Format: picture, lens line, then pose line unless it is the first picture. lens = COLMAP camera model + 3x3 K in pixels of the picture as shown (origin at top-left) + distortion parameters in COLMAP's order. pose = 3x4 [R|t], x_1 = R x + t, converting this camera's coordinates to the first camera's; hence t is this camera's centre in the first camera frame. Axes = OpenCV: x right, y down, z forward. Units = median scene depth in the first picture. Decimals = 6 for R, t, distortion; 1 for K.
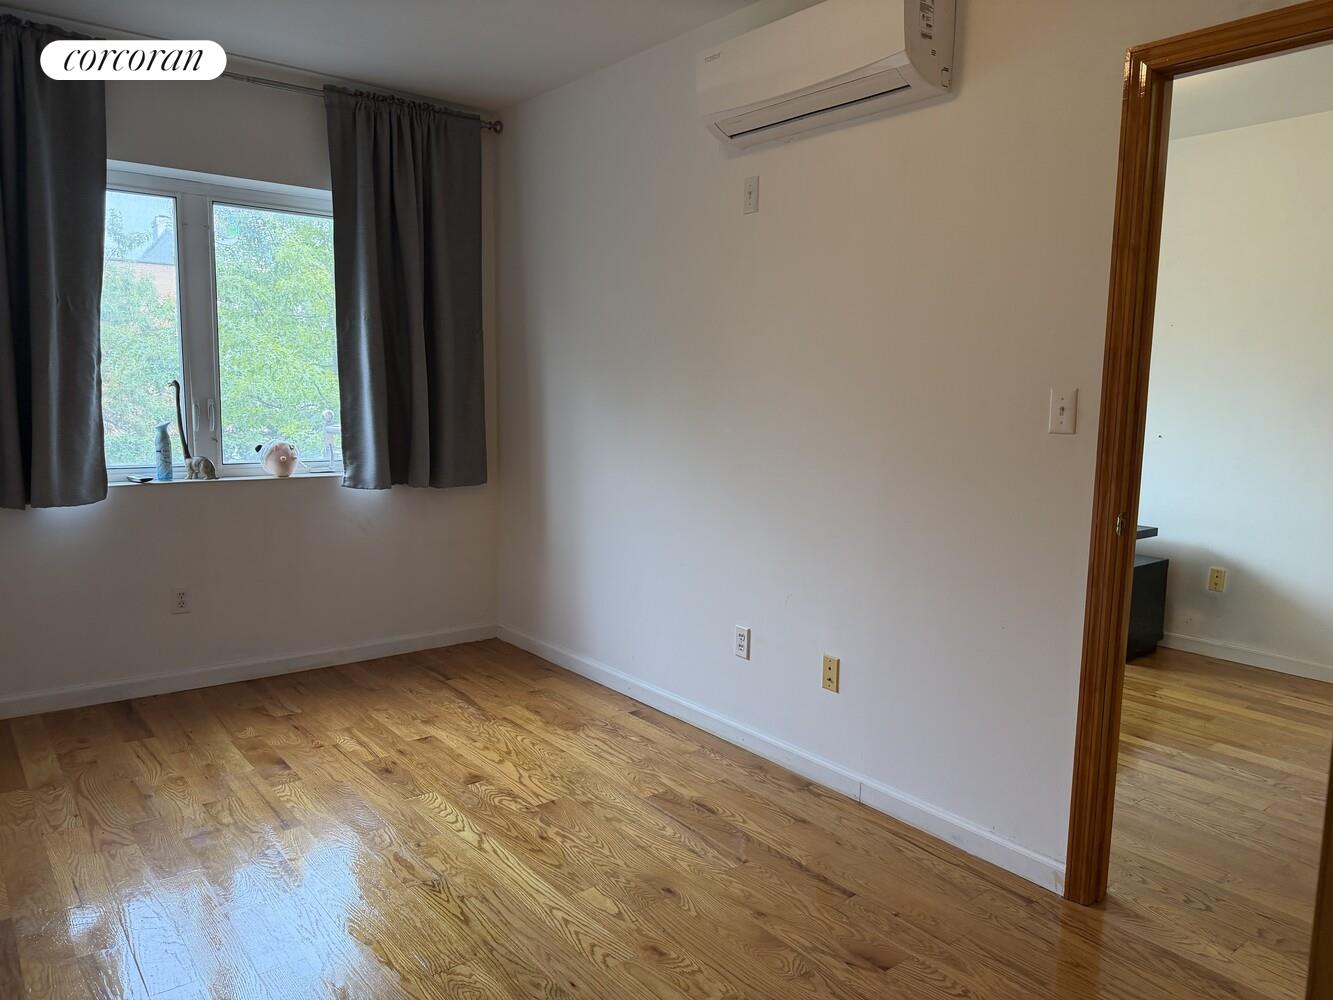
lens RADIAL K [[936.9, 0, 671.8], [0, 936.9, 504.7], [0, 0, 1]] dist [0.022067, -0.035014]
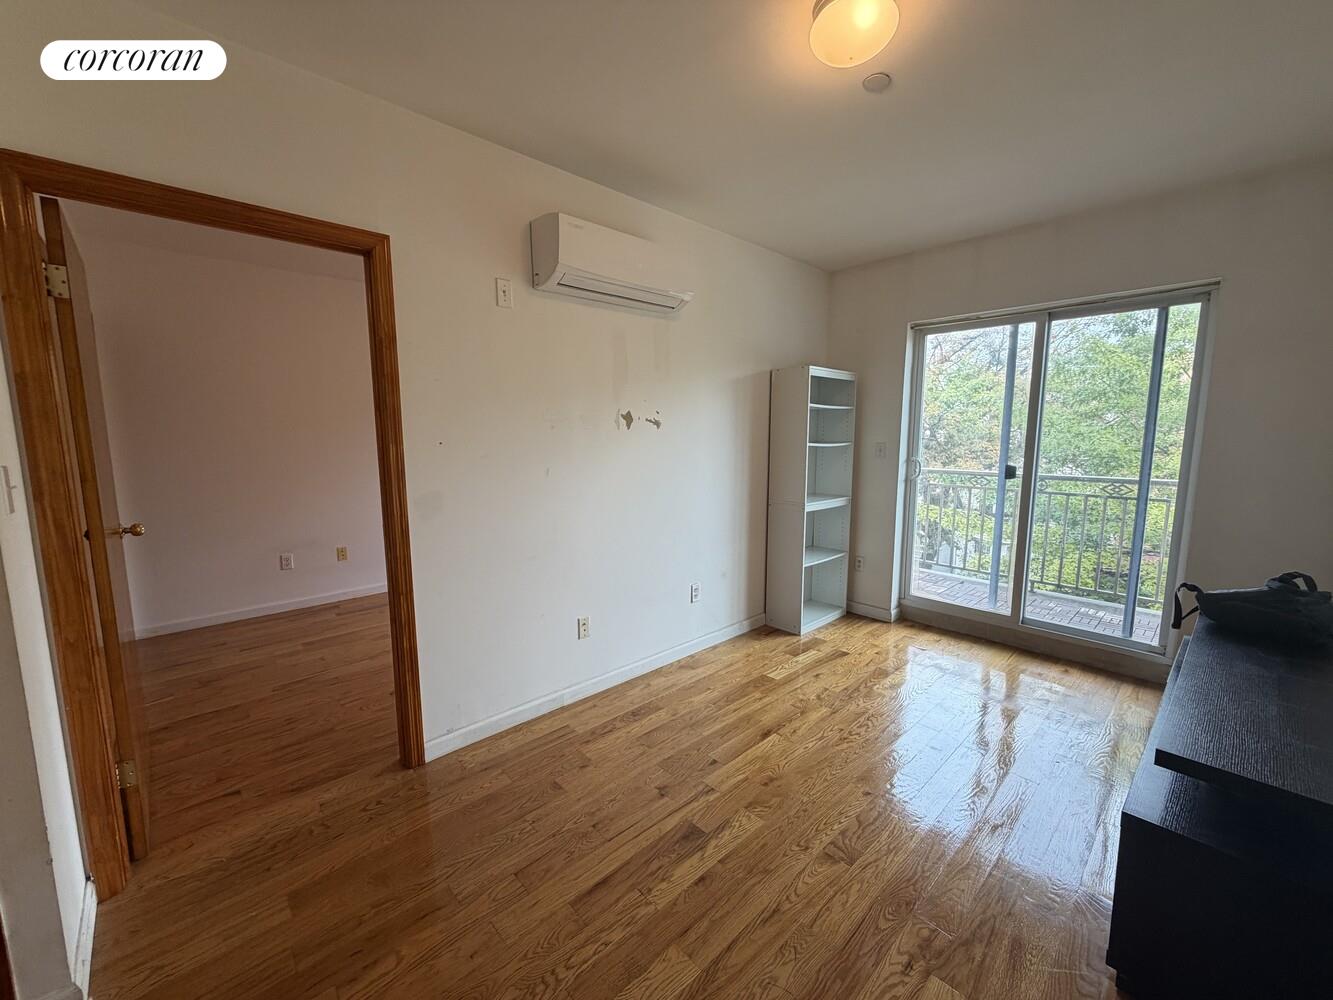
lens RADIAL K [[532.8, 0, 661.9], [0, 532.8, 499.8], [0, 0, 1]] dist [0.000535, 0.000580]
pose [[0.078783, 0.117064, -0.989995, 1.061631], [-0.123408, 0.986588, 0.106840, -0.142018], [0.989224, 0.113756, 0.092173, 1.028797]]
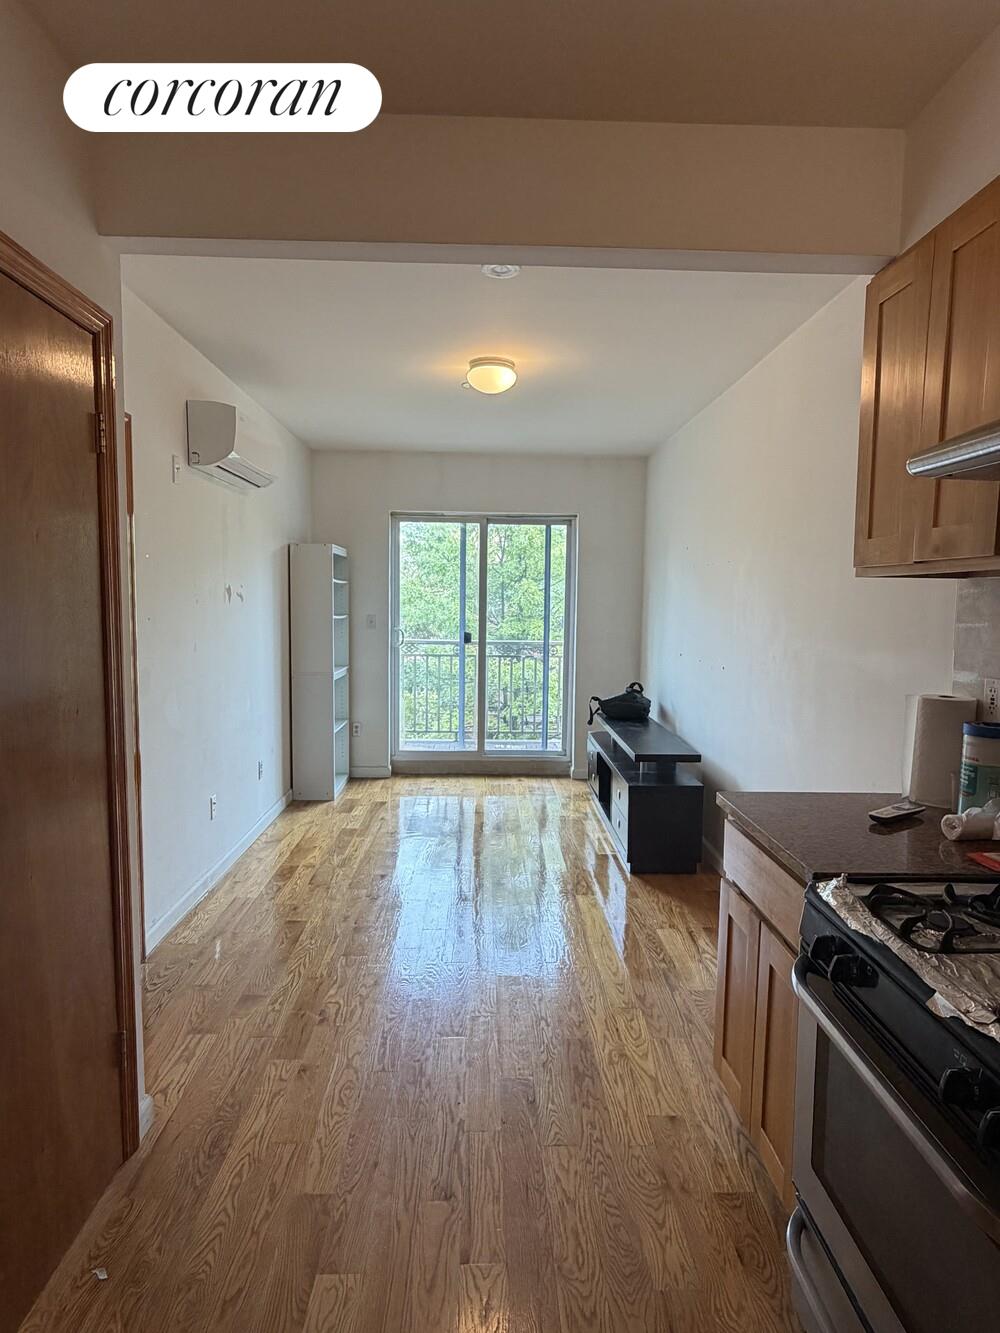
lens RADIAL K [[758.7, 0, 501.2], [0, 758.7, 664.6], [0, 0, 1]] dist [-0.003344, -0.002309]
pose [[0.799513, 0.050839, -0.598494, 1.289536], [-0.079785, 0.996571, -0.021928, -0.060462], [0.595327, 0.065282, 0.800827, 0.284770]]
